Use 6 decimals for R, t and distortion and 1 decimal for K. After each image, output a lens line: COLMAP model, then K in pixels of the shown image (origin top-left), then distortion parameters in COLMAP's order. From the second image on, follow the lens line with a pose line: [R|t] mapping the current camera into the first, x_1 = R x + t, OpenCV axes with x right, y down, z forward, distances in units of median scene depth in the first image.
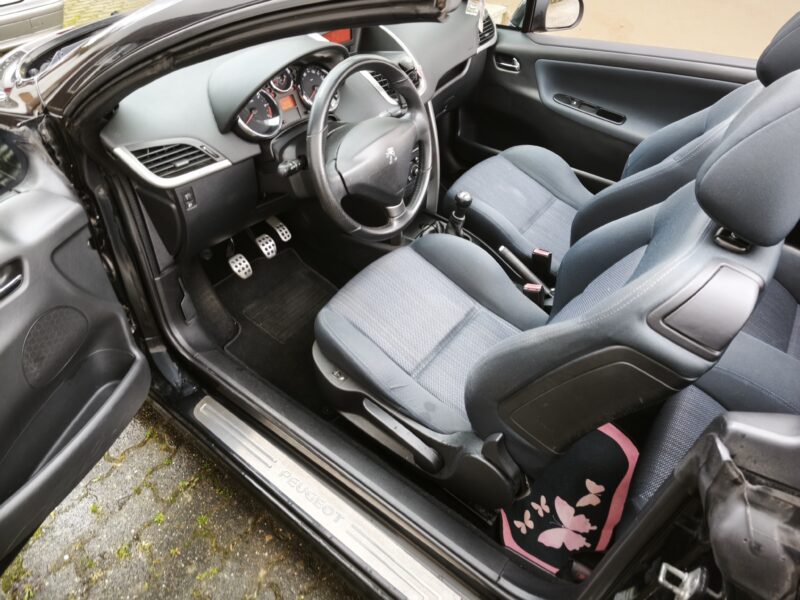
lens RADIAL K [[541.3, 0, 399.0], [0, 541.3, 294.6], [0, 0, 1]] dist [0.072129, -0.066993]
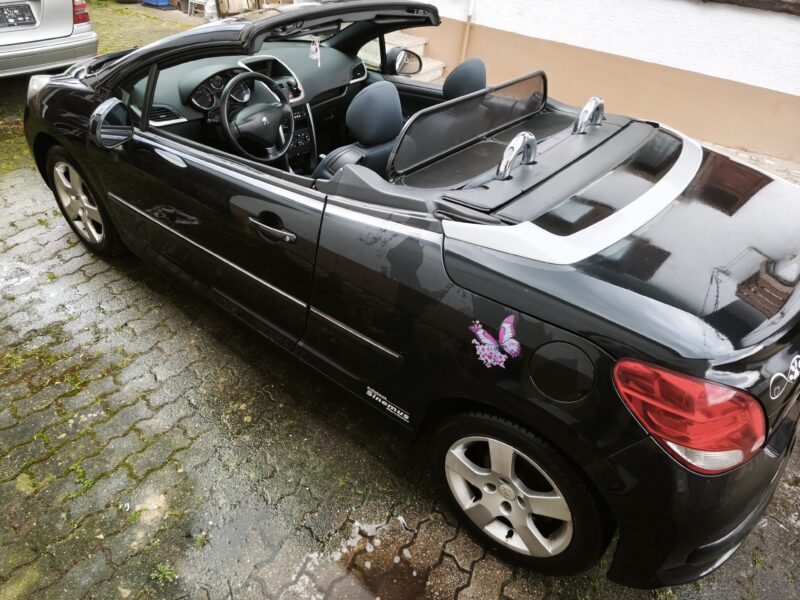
lens RADIAL K [[541.3, 0, 399.8], [0, 541.3, 304.7], [0, 0, 1]] dist [0.072129, -0.066993]
pose [[0.998640, 0.048678, 0.018682, 0.385947], [-0.047433, 0.996939, -0.062149, 0.430207], [-0.021650, 0.061179, 0.997892, -0.821398]]
